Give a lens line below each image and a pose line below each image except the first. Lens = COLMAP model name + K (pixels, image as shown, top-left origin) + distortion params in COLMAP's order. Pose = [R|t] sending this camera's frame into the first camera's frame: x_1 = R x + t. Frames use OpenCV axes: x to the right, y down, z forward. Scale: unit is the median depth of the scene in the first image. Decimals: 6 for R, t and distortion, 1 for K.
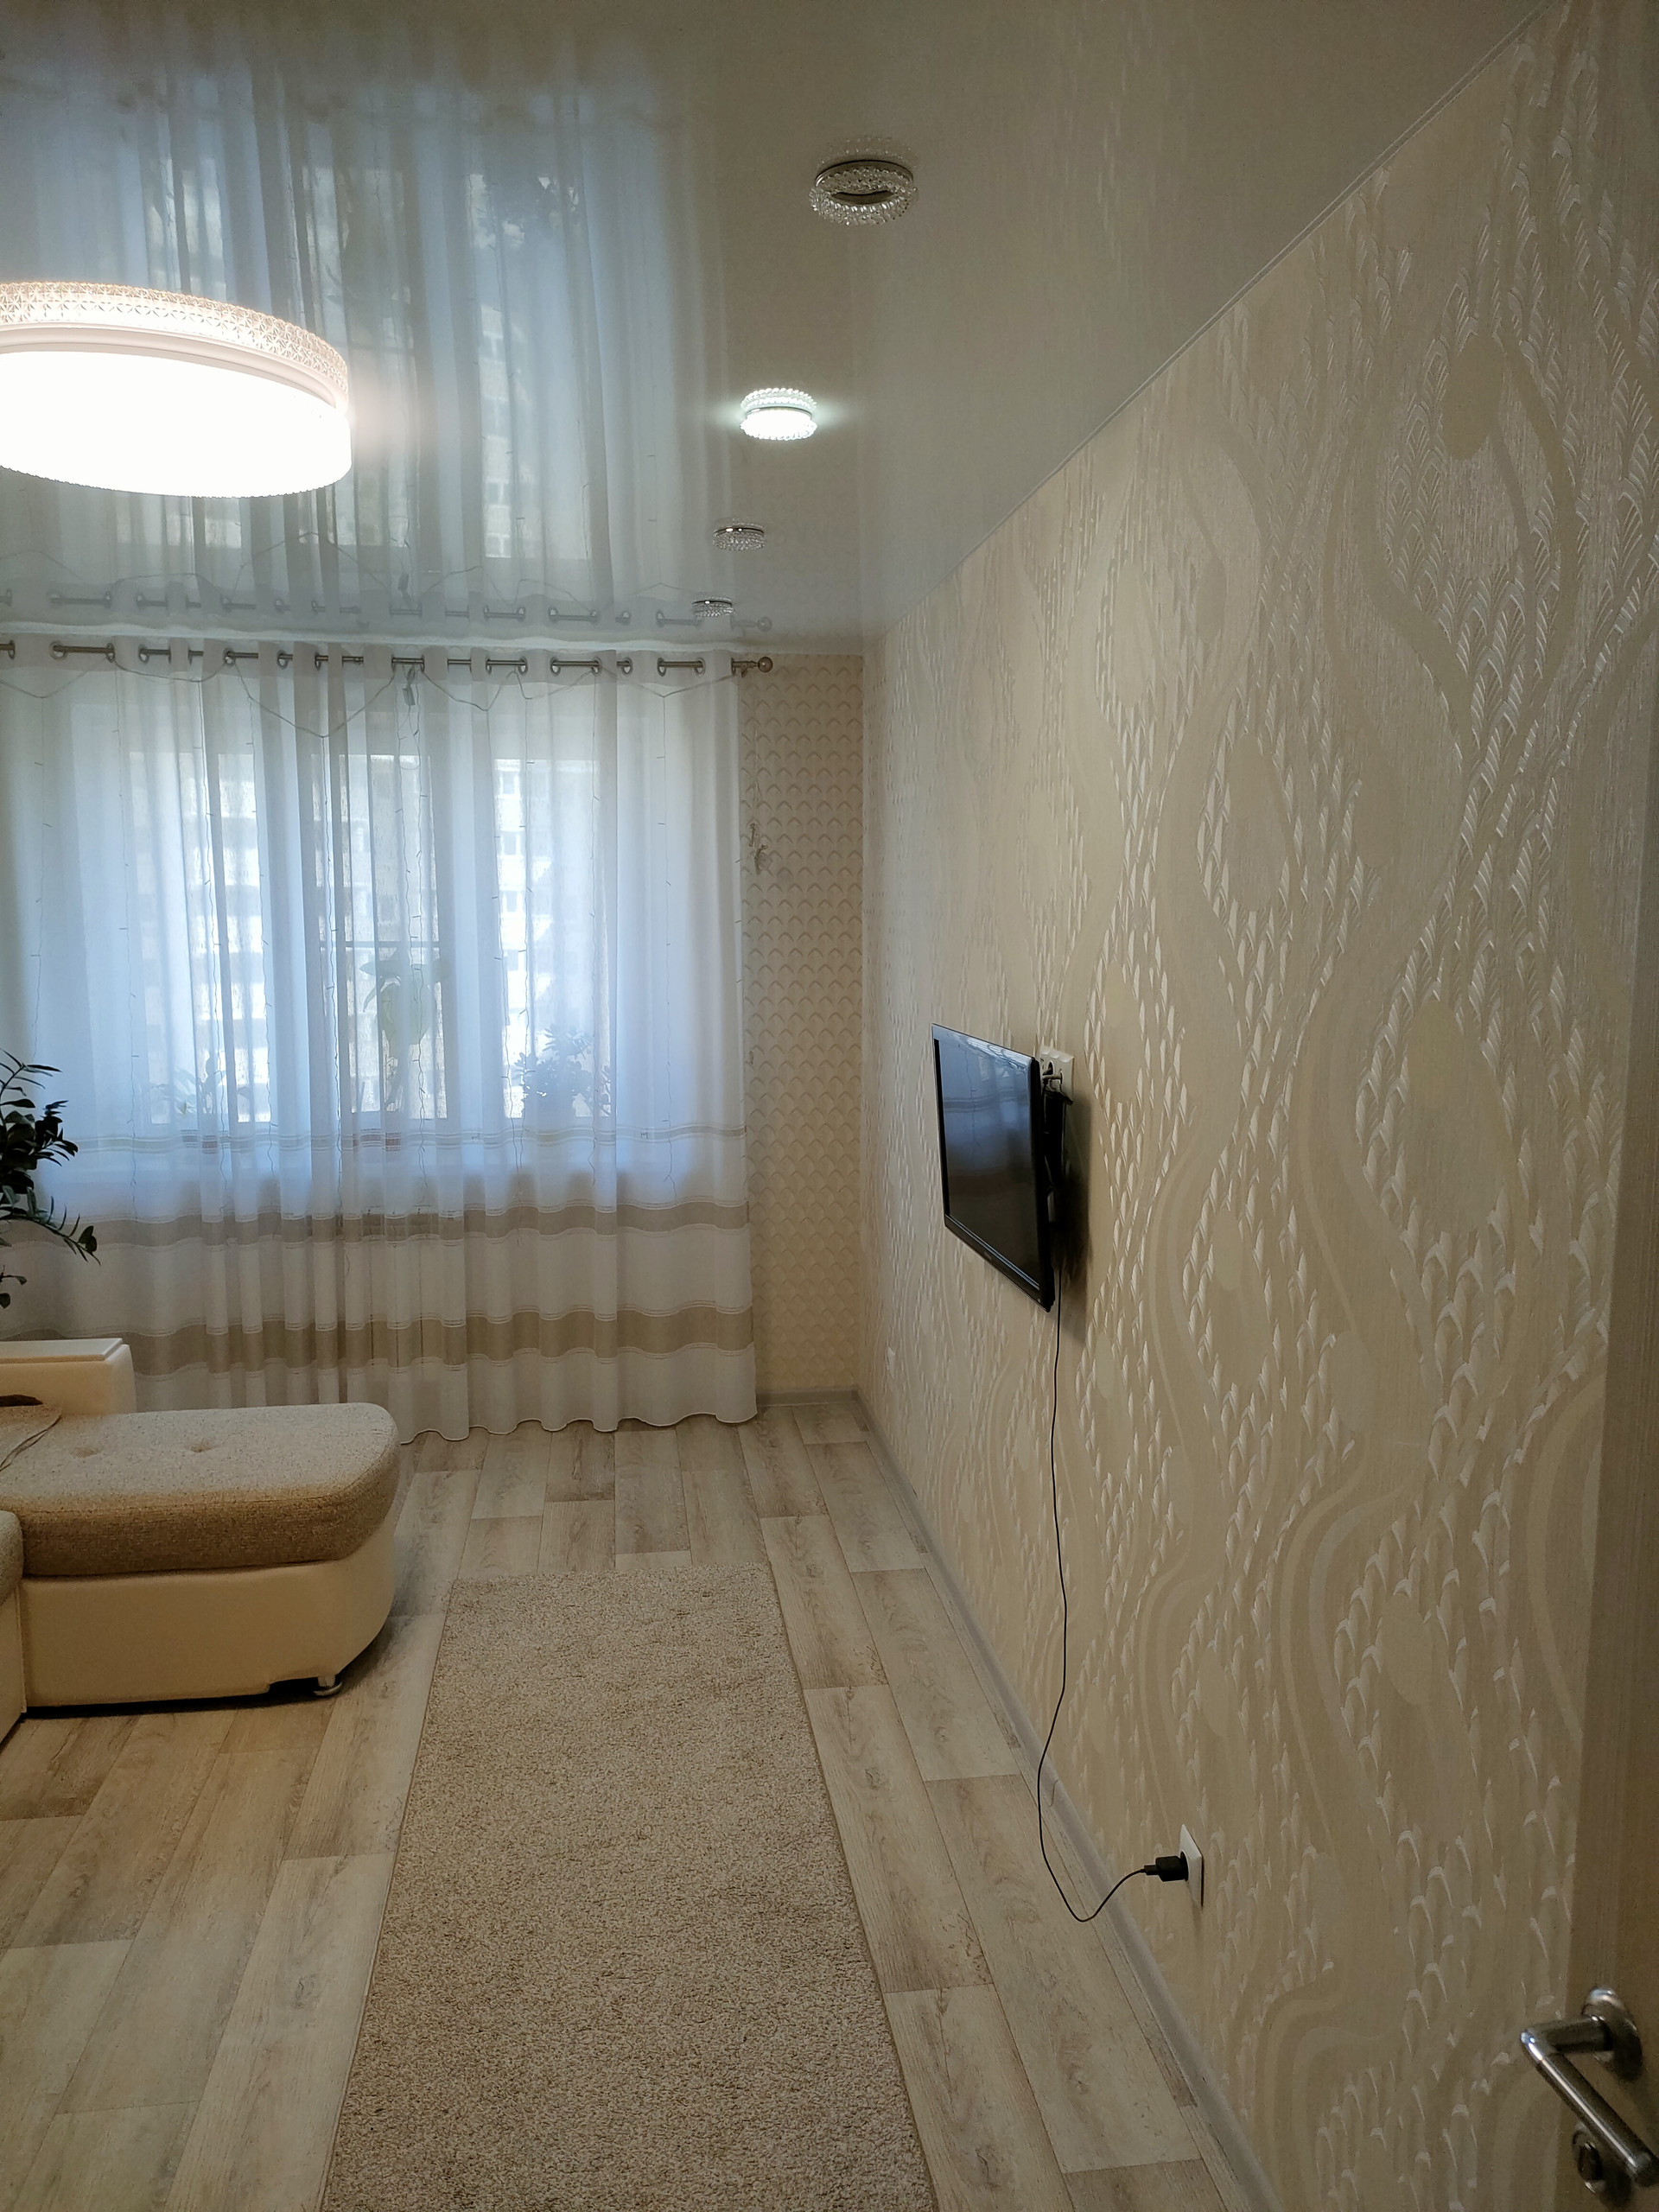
lens RADIAL K [[1638.2, 0, 837.2], [0, 1638.2, 1103.1], [0, 0, 1]] dist [0.076010, -0.079055]
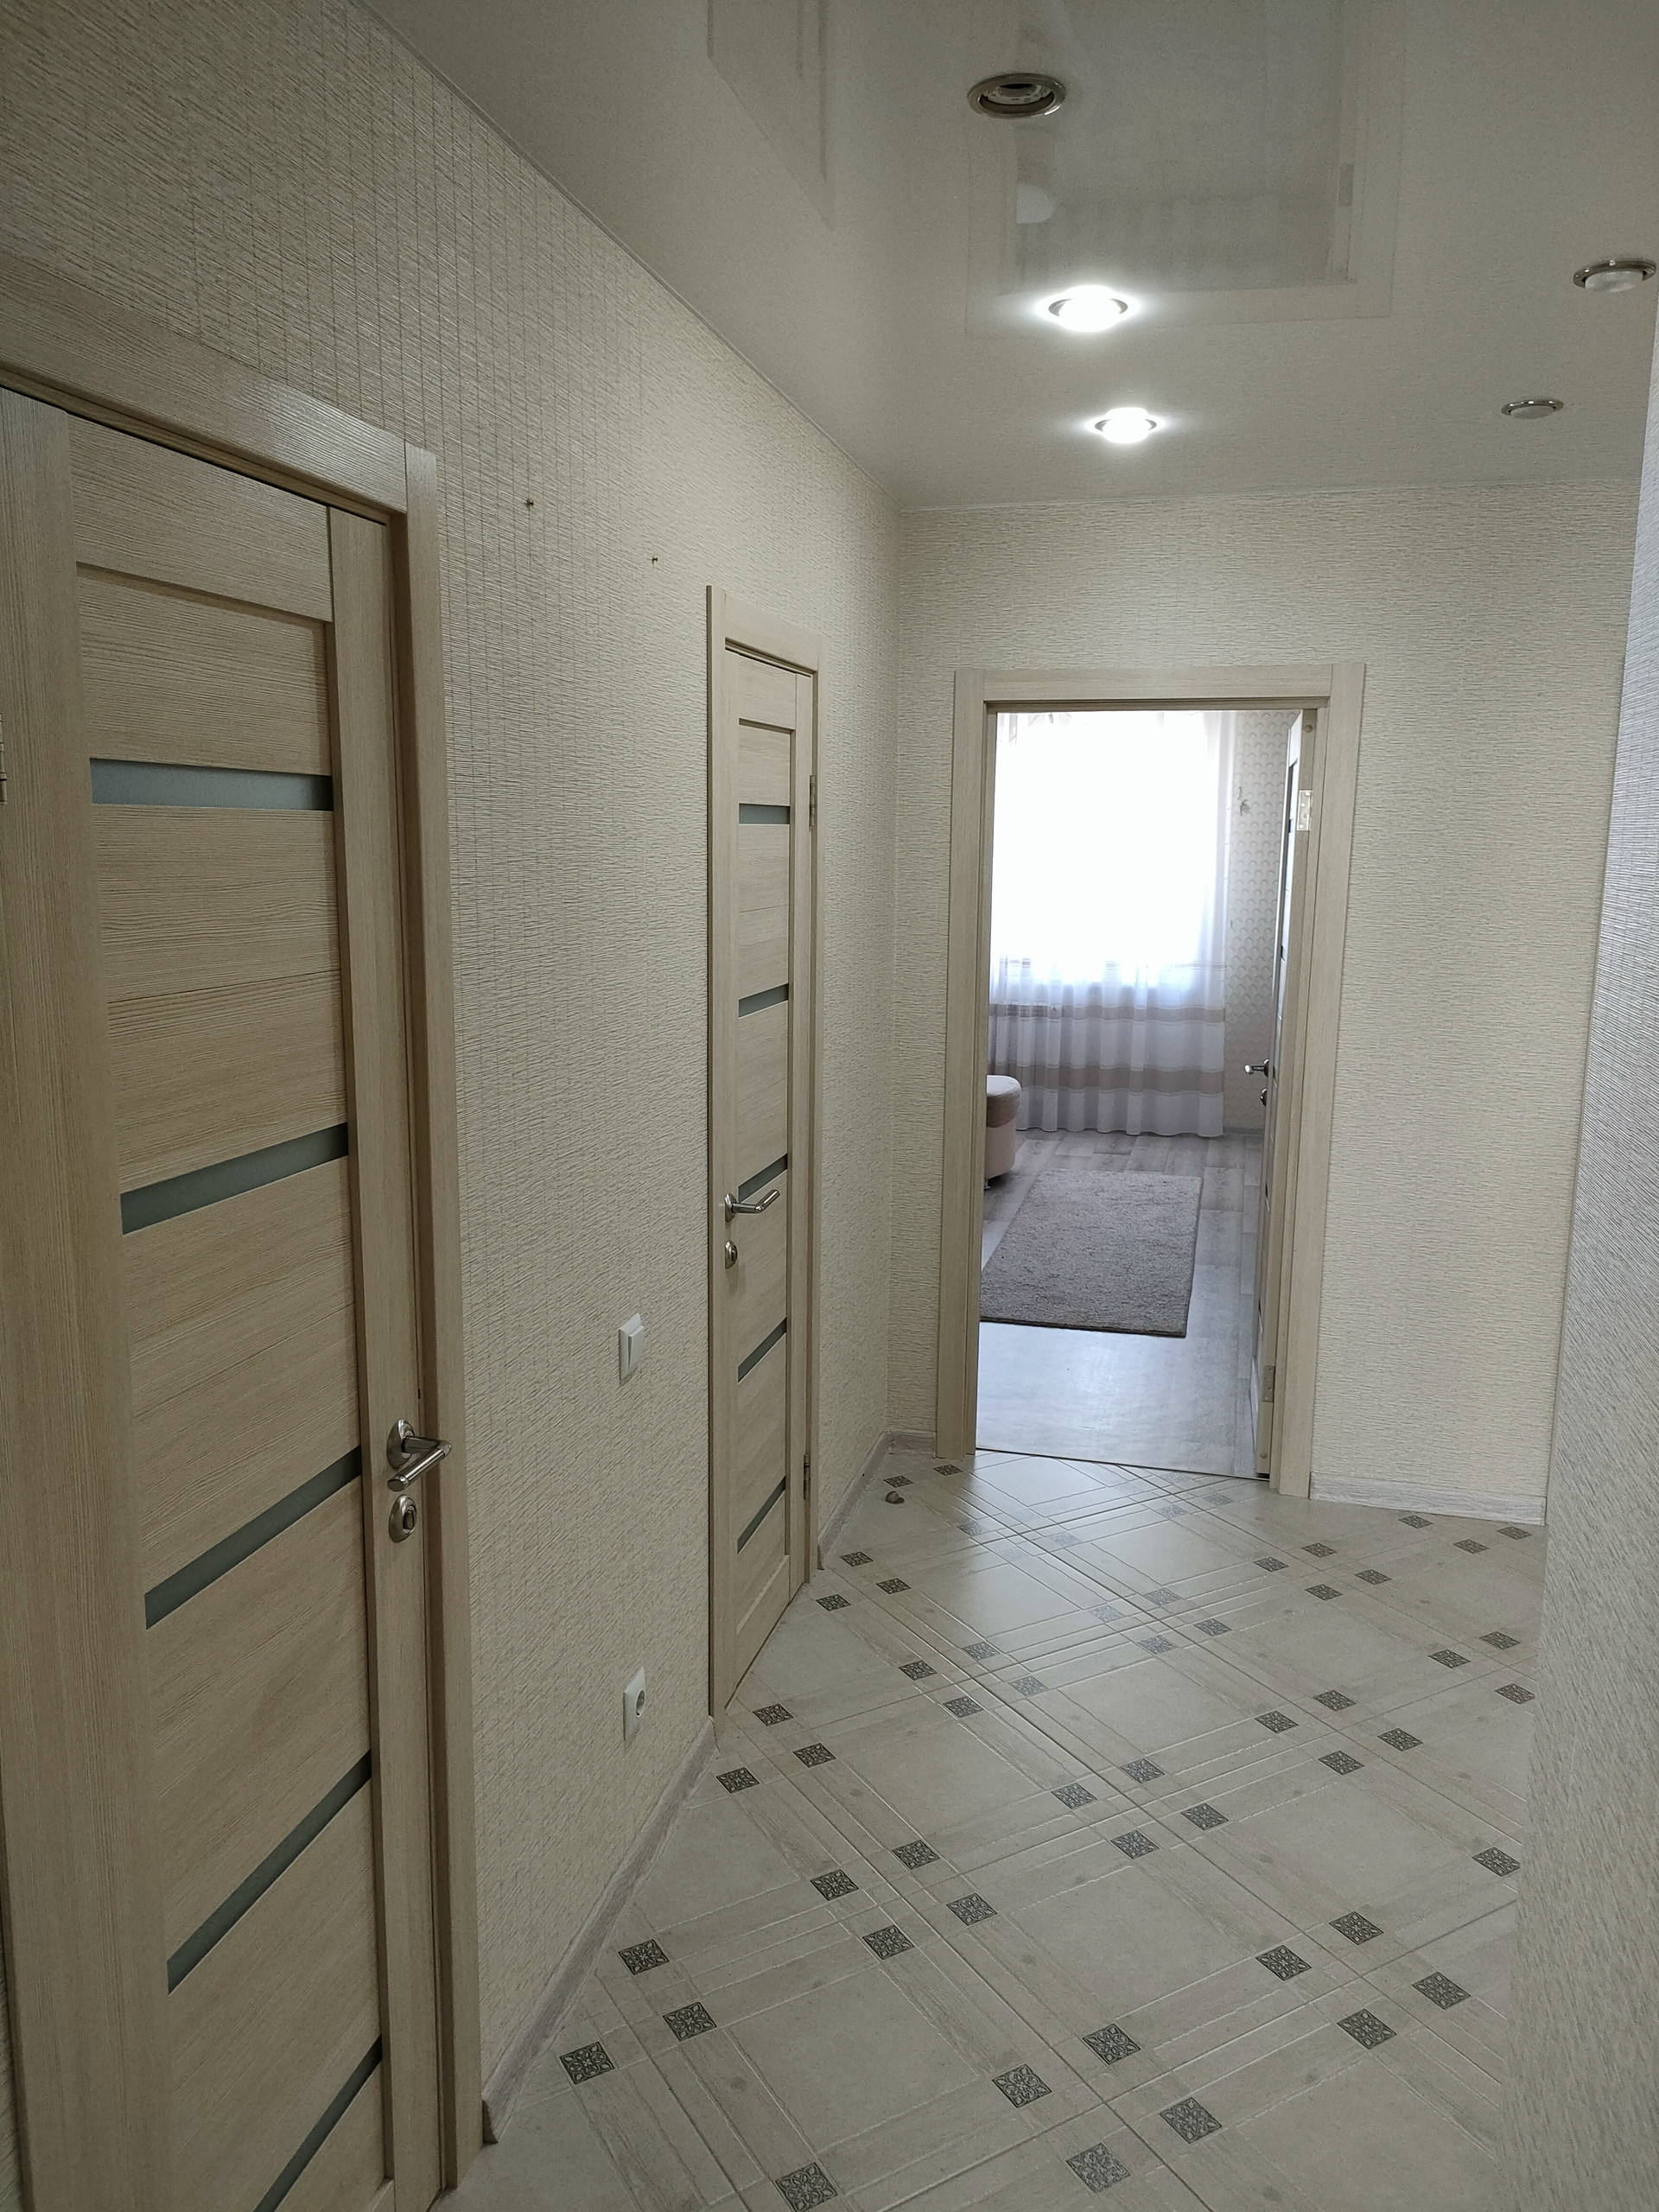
lens RADIAL K [[1638.2, 0, 882.3], [0, 1638.2, 1122.4], [0, 0, 1]] dist [0.076010, -0.079055]
pose [[0.936237, 0.070319, -0.344262, 0.229988], [-0.056817, 0.997173, 0.049165, 0.124306], [0.346746, -0.026470, 0.937586, -0.804223]]
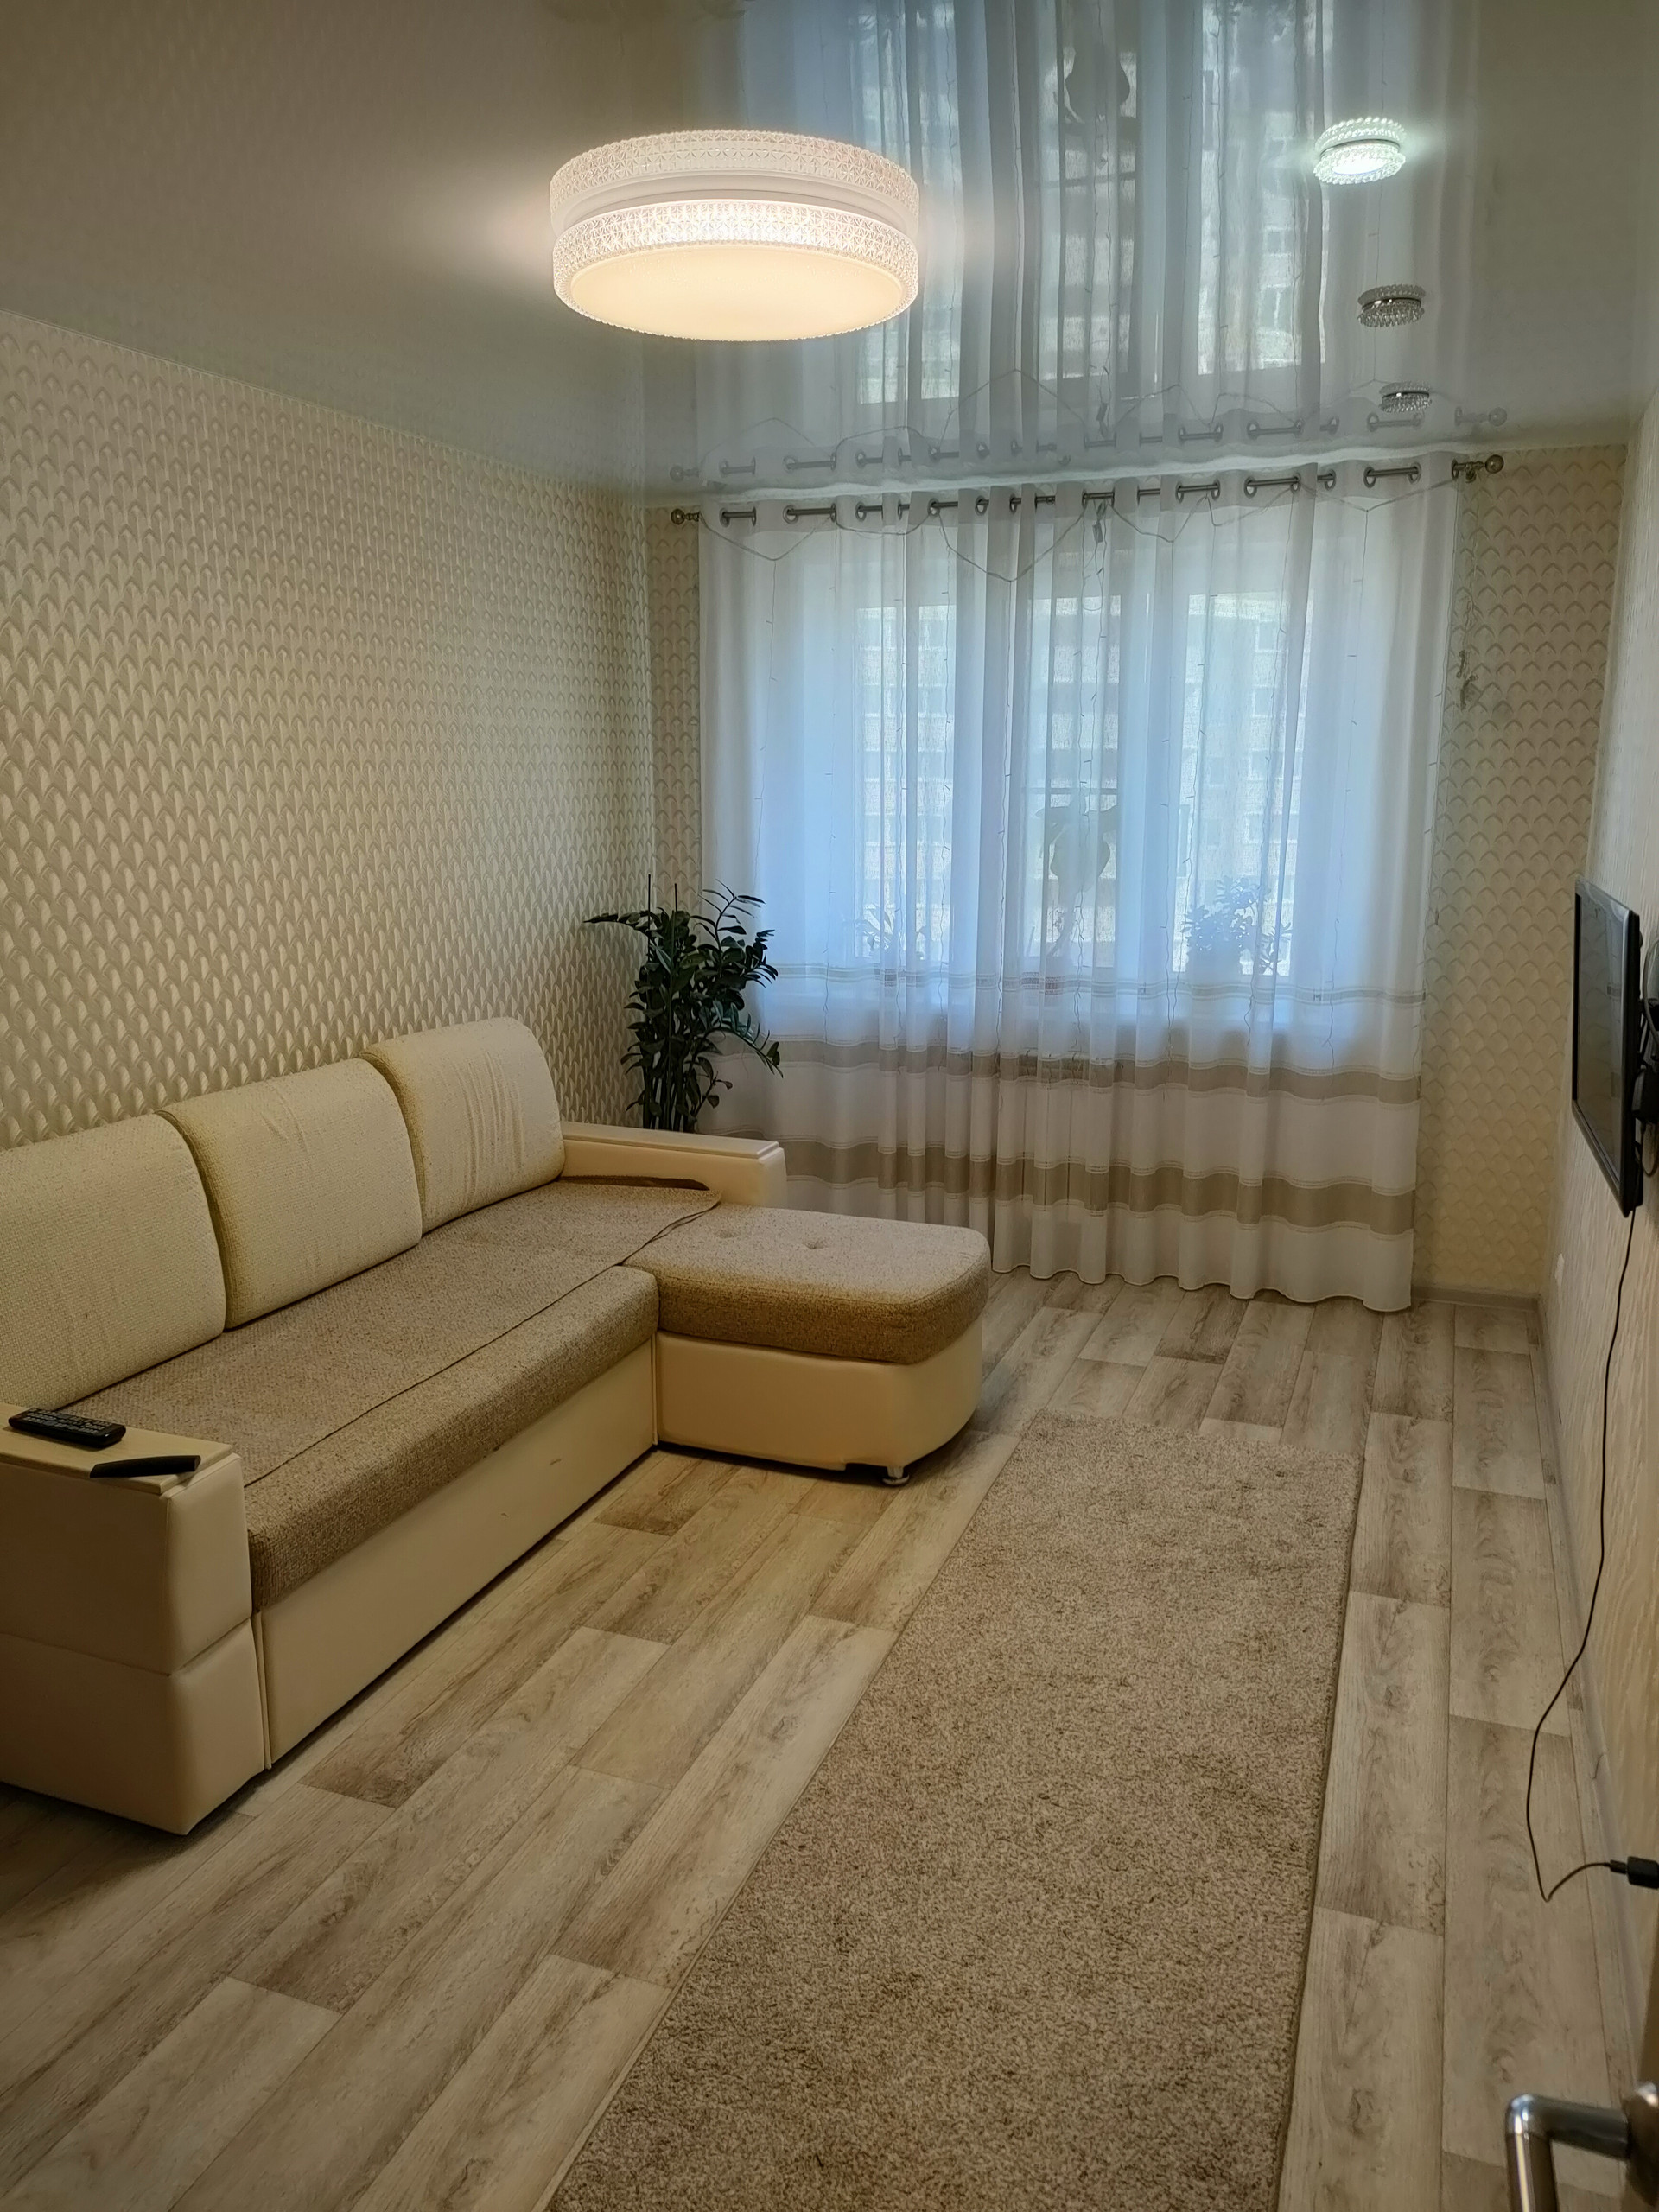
lens RADIAL K [[1638.2, 0, 825.4], [0, 1638.2, 1105.7], [0, 0, 1]] dist [0.076010, -0.079055]
pose [[0.875950, 0.097060, -0.472538, 0.100745], [-0.058126, 0.993649, 0.096348, 0.007685], [0.478888, -0.056929, 0.876028, 0.040284]]
